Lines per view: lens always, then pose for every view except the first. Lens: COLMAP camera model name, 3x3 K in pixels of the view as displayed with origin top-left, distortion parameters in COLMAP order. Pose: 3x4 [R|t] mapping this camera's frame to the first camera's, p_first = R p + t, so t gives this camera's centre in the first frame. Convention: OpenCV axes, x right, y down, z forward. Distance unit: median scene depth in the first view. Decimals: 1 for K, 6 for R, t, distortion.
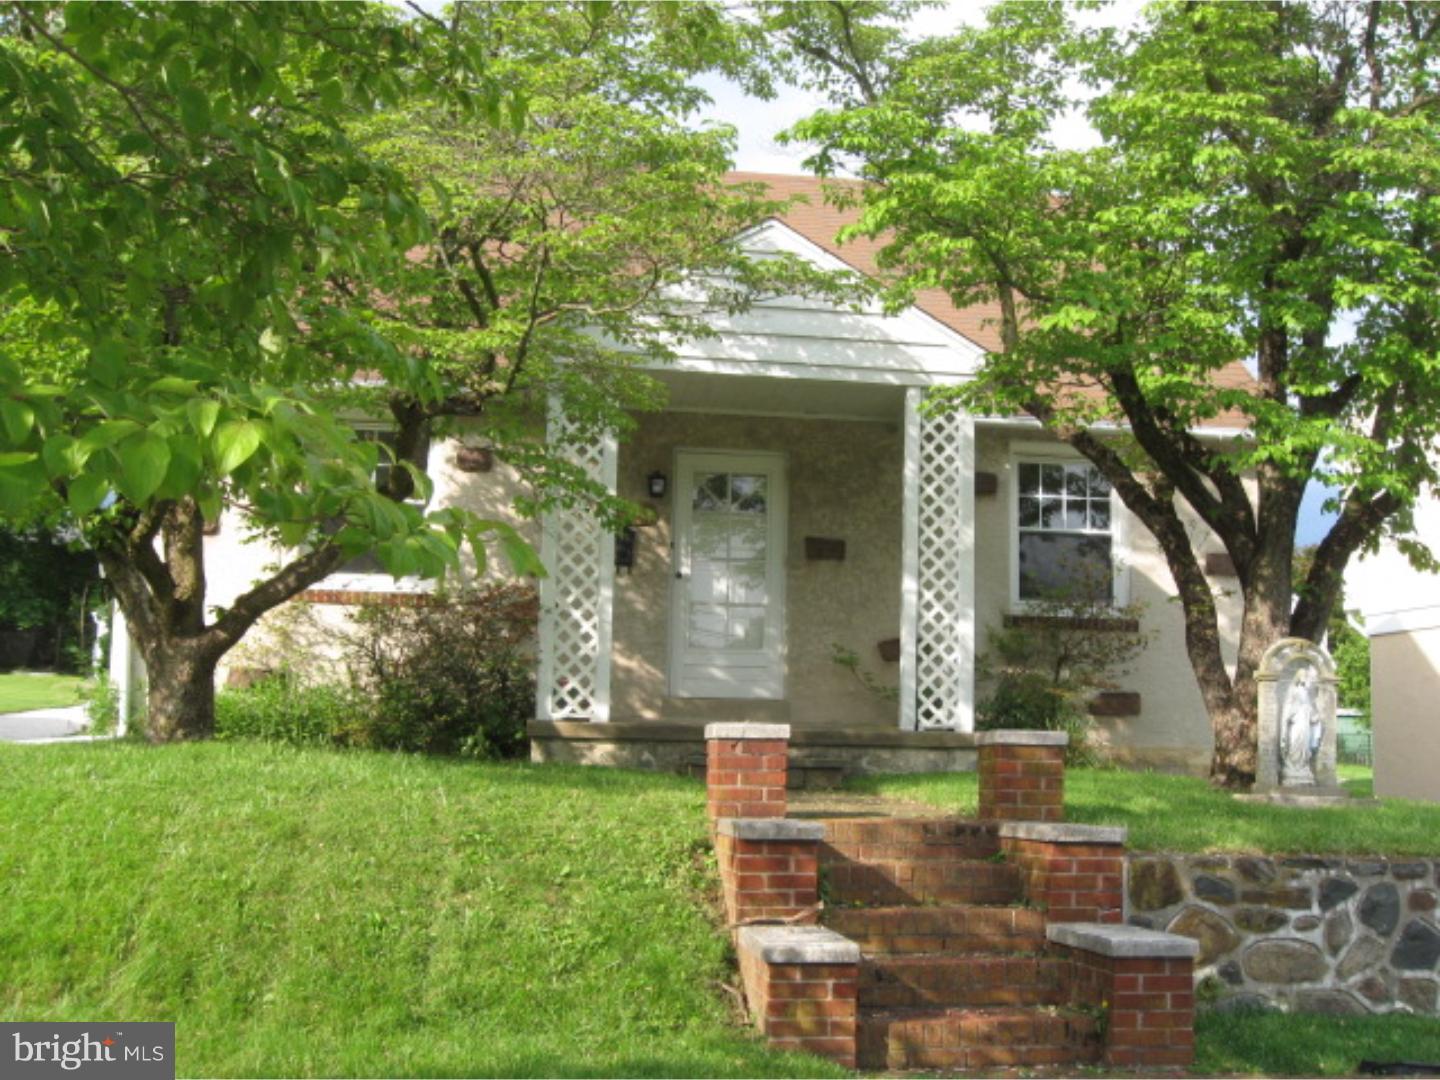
lens RADIAL K [[1479.7, 0, 720.0], [0, 1479.7, 540.0], [0, 0, 1]] dist [-0.127365, -0.006378]
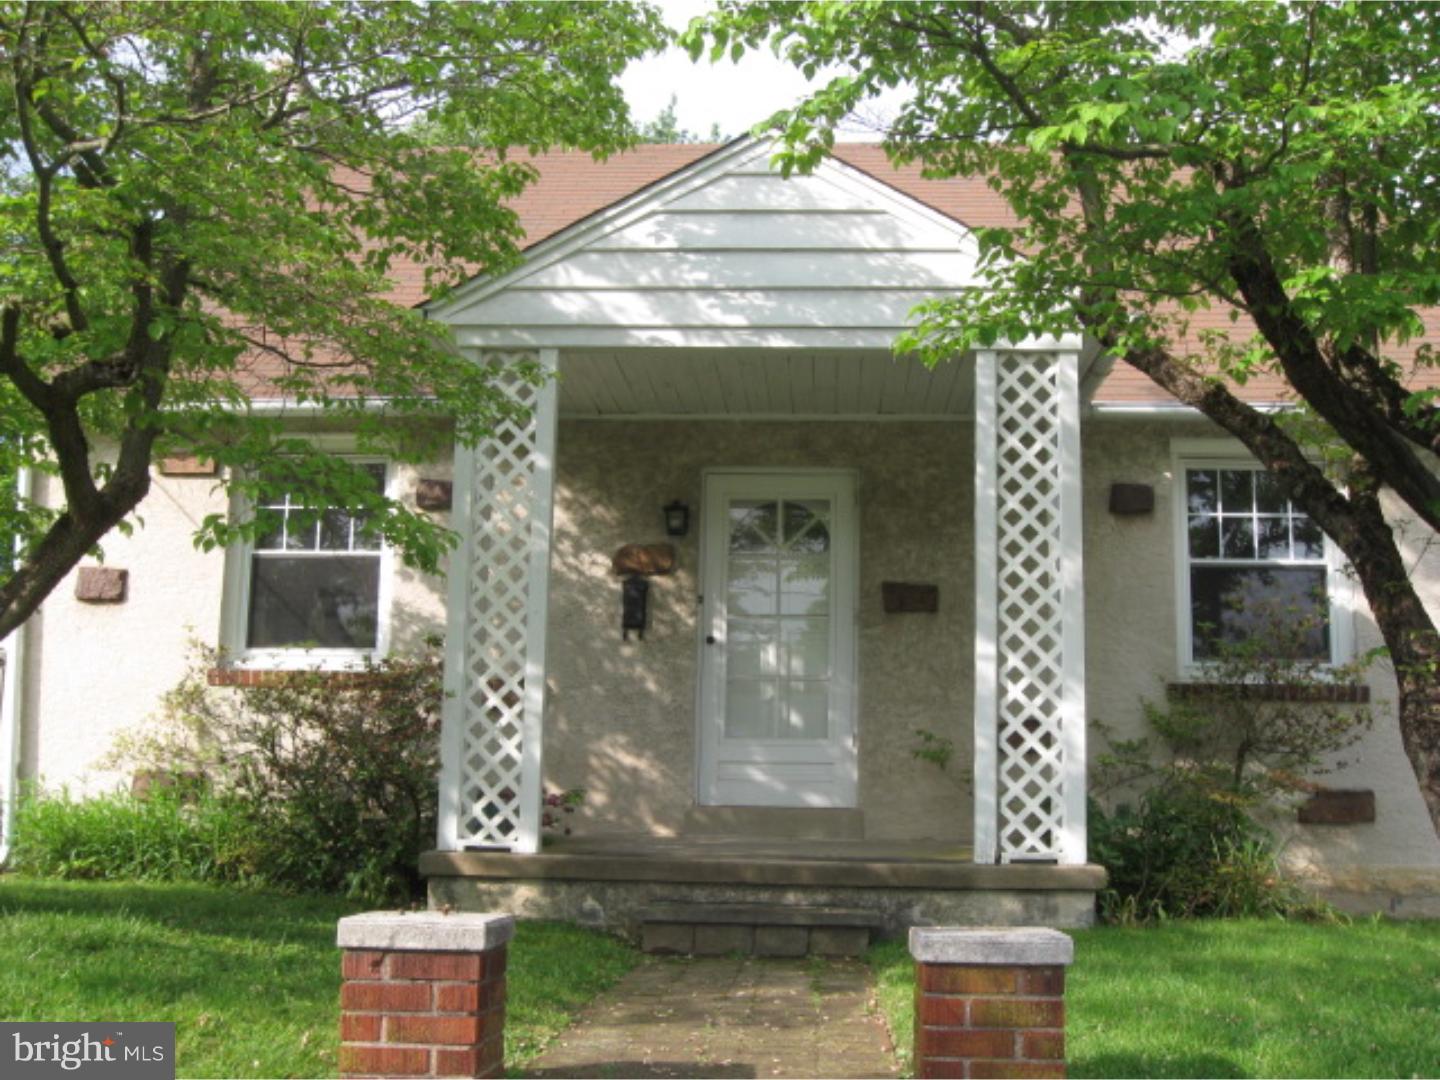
lens RADIAL K [[1479.7, 0, 720.0], [0, 1479.7, 540.0], [0, 0, 1]] dist [-0.127365, -0.006378]
pose [[0.981268, -0.039277, -0.188603, 0.138051], [0.030102, 0.998231, -0.051268, 0.013960], [0.190283, 0.044631, 0.980714, 0.319875]]
